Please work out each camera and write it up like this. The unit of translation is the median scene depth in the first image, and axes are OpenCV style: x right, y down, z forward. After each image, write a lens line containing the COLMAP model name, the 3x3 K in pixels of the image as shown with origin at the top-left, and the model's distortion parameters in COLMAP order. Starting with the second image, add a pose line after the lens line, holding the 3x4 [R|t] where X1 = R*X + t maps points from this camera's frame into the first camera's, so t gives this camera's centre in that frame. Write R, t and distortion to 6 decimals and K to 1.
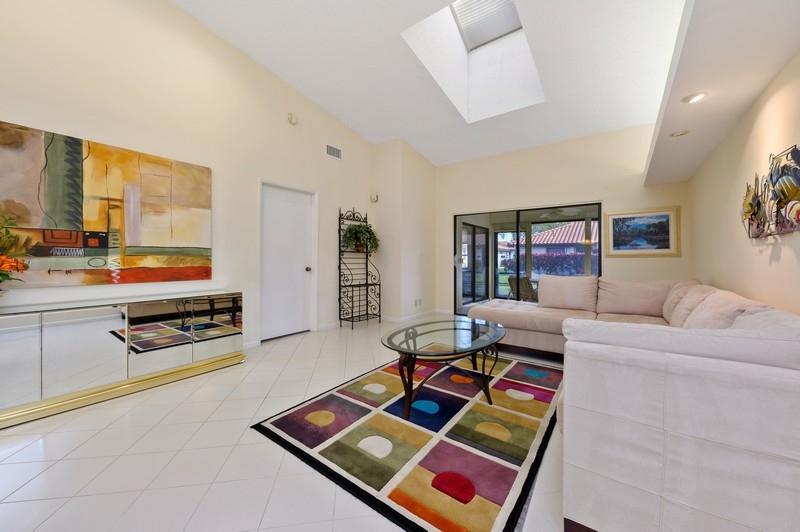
lens RADIAL K [[303.9, 0, 403.2], [0, 303.9, 260.7], [0, 0, 1]] dist [-0.002154, -0.000168]
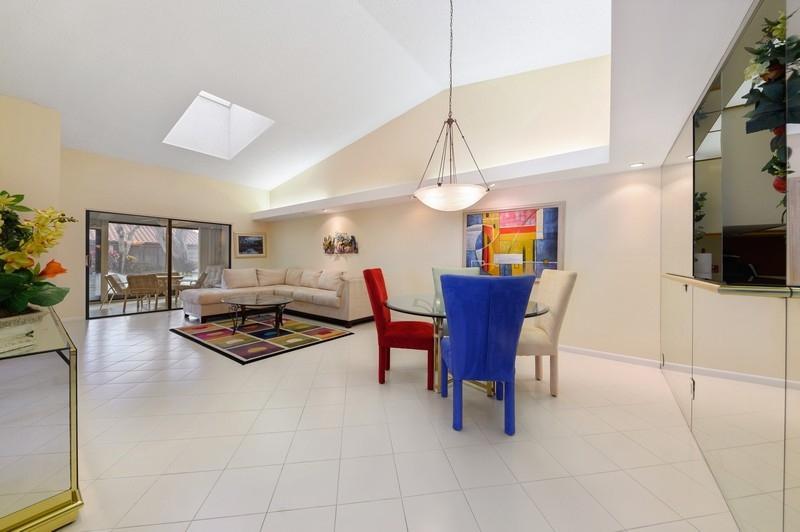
lens RADIAL K [[278.3, 0, 406.2], [0, 278.3, 260.8], [0, 0, 1]] dist [0.001088, -0.000314]
pose [[-0.004352, -0.005534, 0.999975, -0.907207], [-0.002011, 0.999983, 0.005525, -0.006321], [-0.999989, -0.001987, -0.004363, 0.060904]]
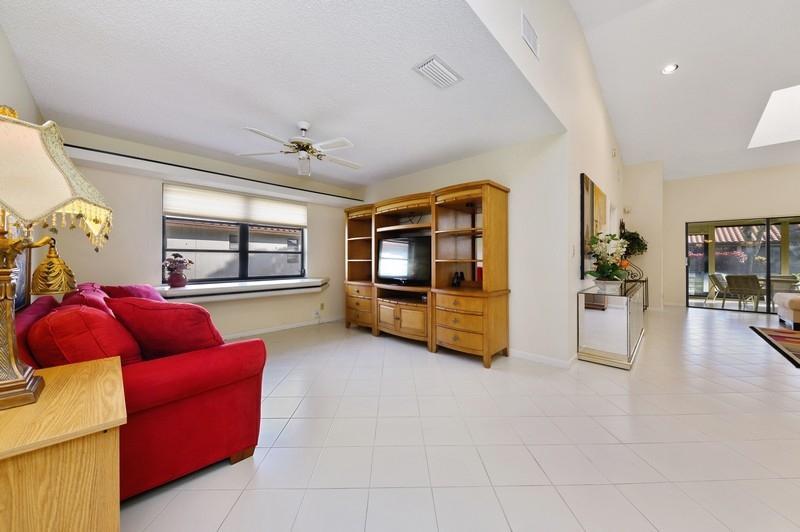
lens RADIAL K [[278.3, 0, 403.5], [0, 278.3, 260.0], [0, 0, 1]] dist [0.001088, -0.000314]
pose [[0.990996, -0.001216, -0.133888, -1.055864], [0.000975, 0.999998, -0.001867, -0.003453], [0.133890, 0.001720, 0.990995, -0.310208]]
